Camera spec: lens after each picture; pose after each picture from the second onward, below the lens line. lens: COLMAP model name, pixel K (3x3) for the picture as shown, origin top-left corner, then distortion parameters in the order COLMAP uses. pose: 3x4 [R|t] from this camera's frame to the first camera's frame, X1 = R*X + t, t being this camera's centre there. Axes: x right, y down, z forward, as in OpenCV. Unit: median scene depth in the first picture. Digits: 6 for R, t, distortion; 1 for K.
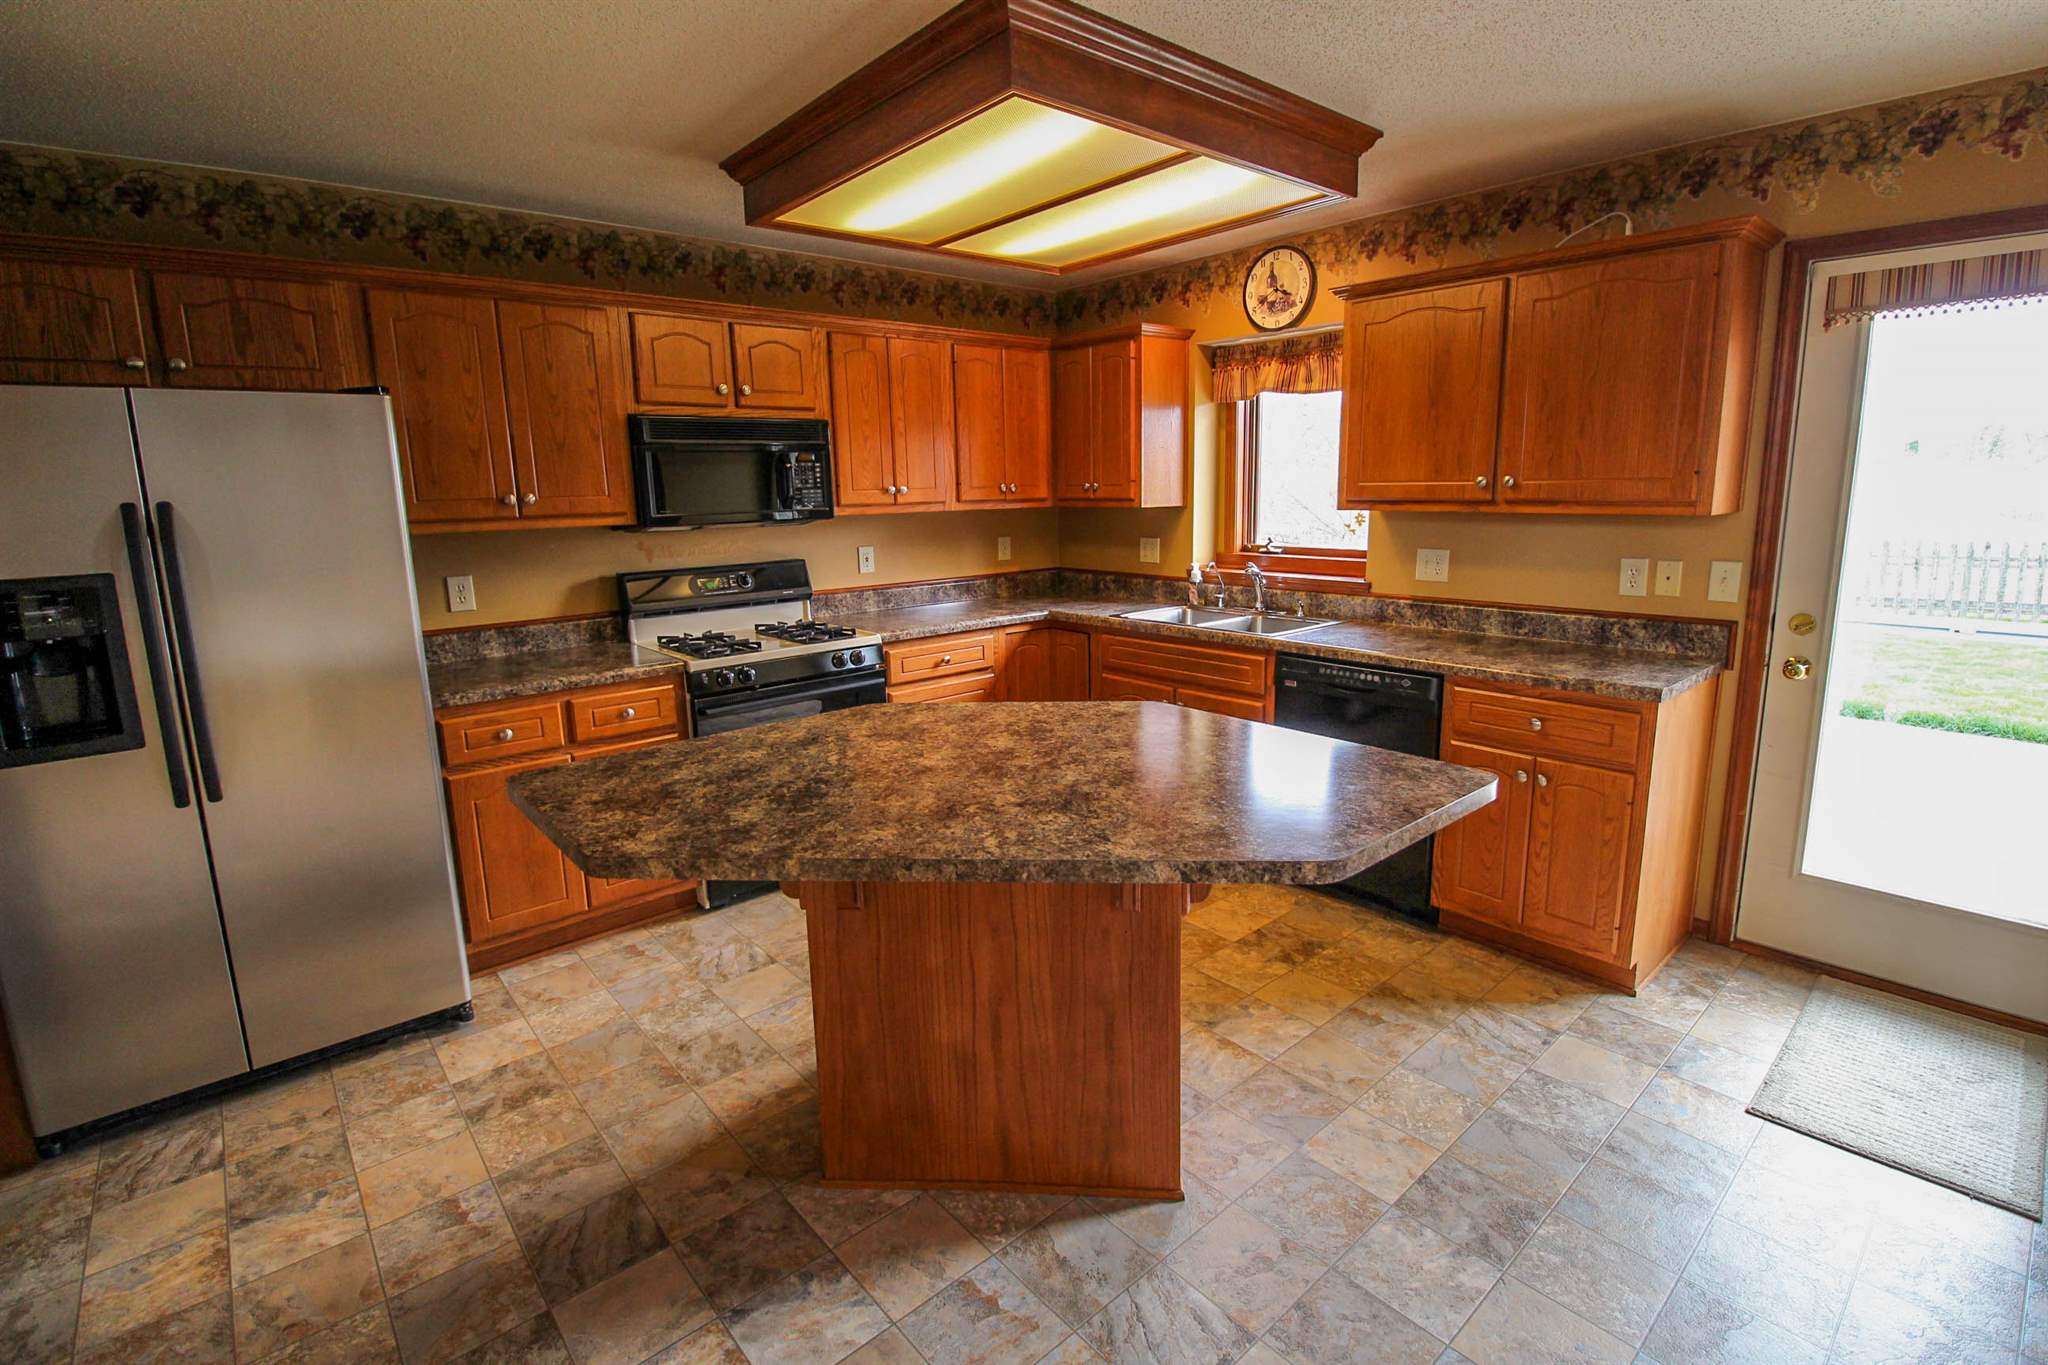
lens RADIAL K [[942.8, 0, 1041.4], [0, 942.8, 655.7], [0, 0, 1]] dist [0.001476, -0.014718]
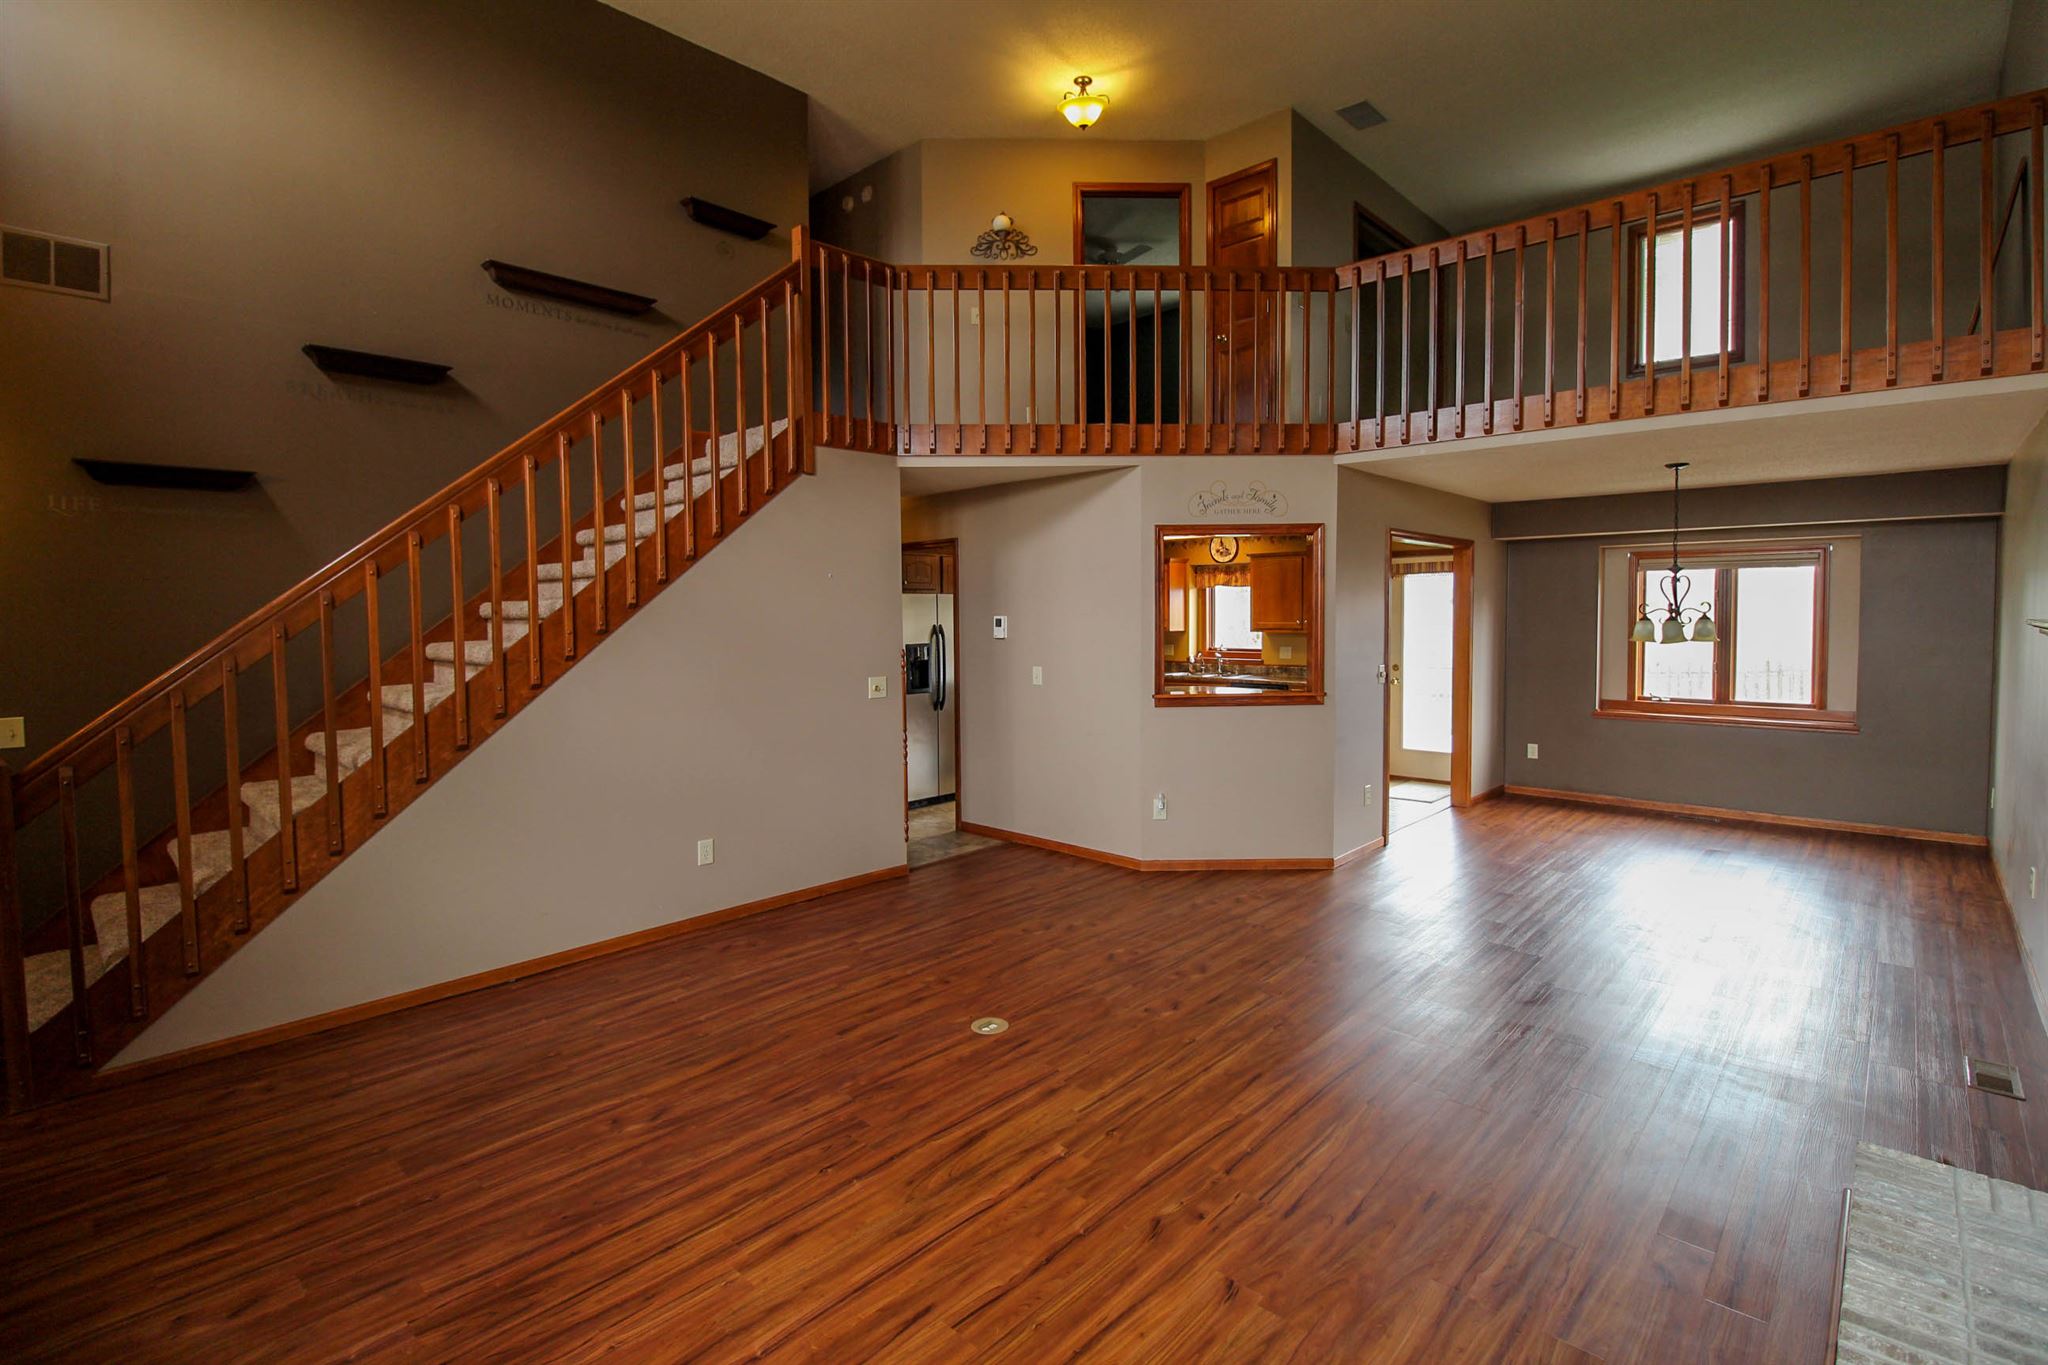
lens RADIAL K [[942.8, 0, 1041.4], [0, 942.8, 655.7], [0, 0, 1]] dist [0.001476, -0.014718]
pose [[0.995029, 0.006488, 0.099373, -0.511617], [0.007166, 0.990624, -0.136428, 0.257391], [-0.099327, 0.136462, 0.985653, -1.484258]]
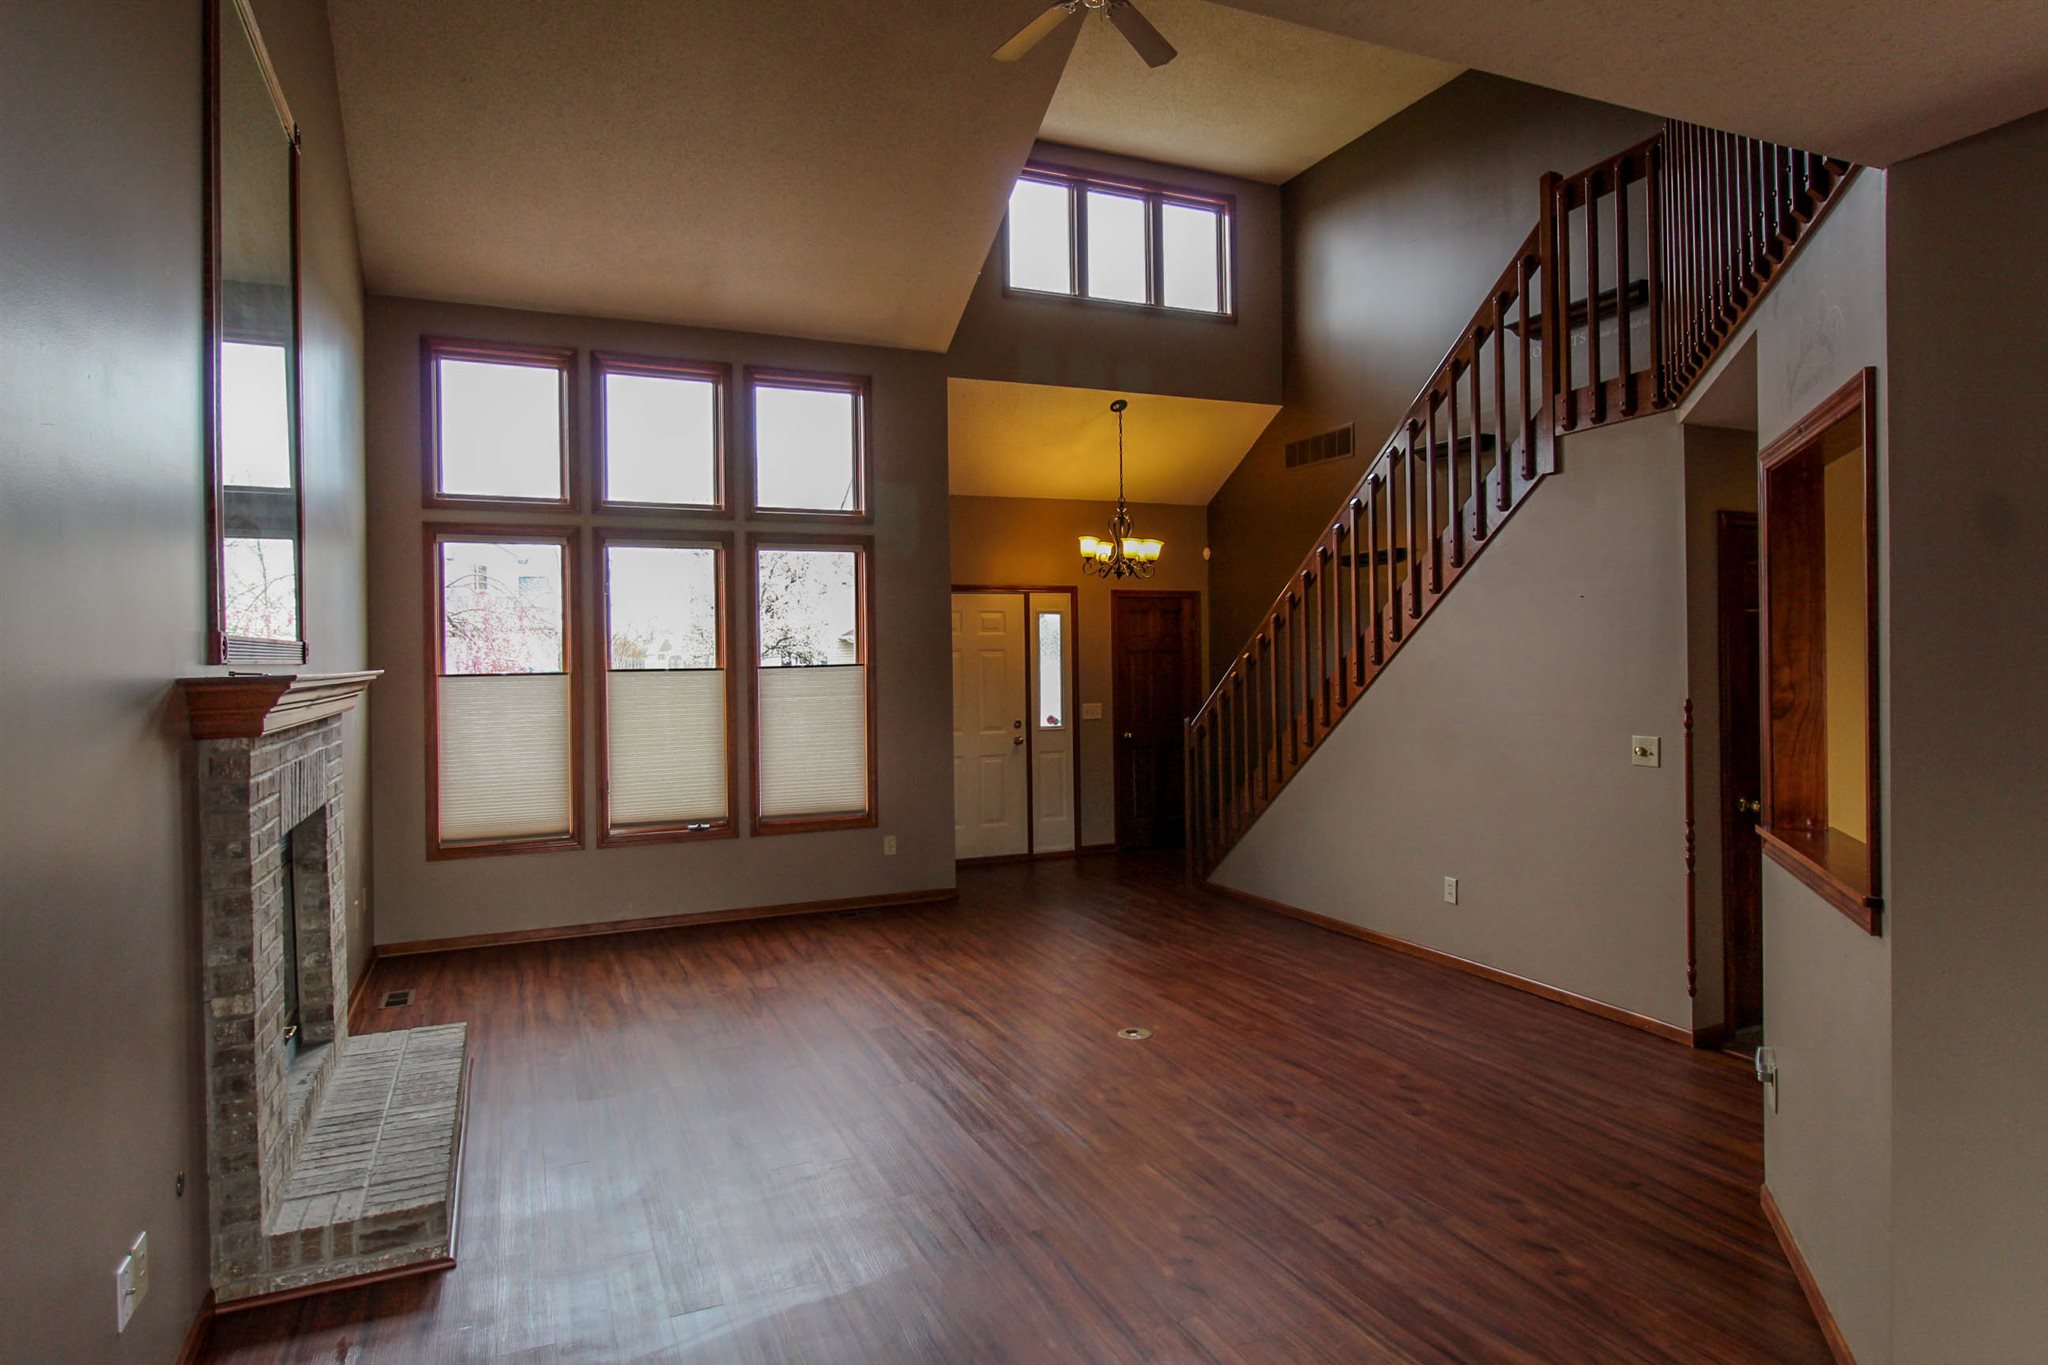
lens RADIAL K [[1164.8, 0, 1027.7], [0, 1164.8, 656.4], [0, 0, 1]] dist [-0.002502, -0.002625]
pose [[-0.302479, 0.023205, -0.952873, 0.785528], [-0.154171, 0.985349, 0.072936, 0.014525], [0.940605, 0.168967, -0.294470, -0.278473]]
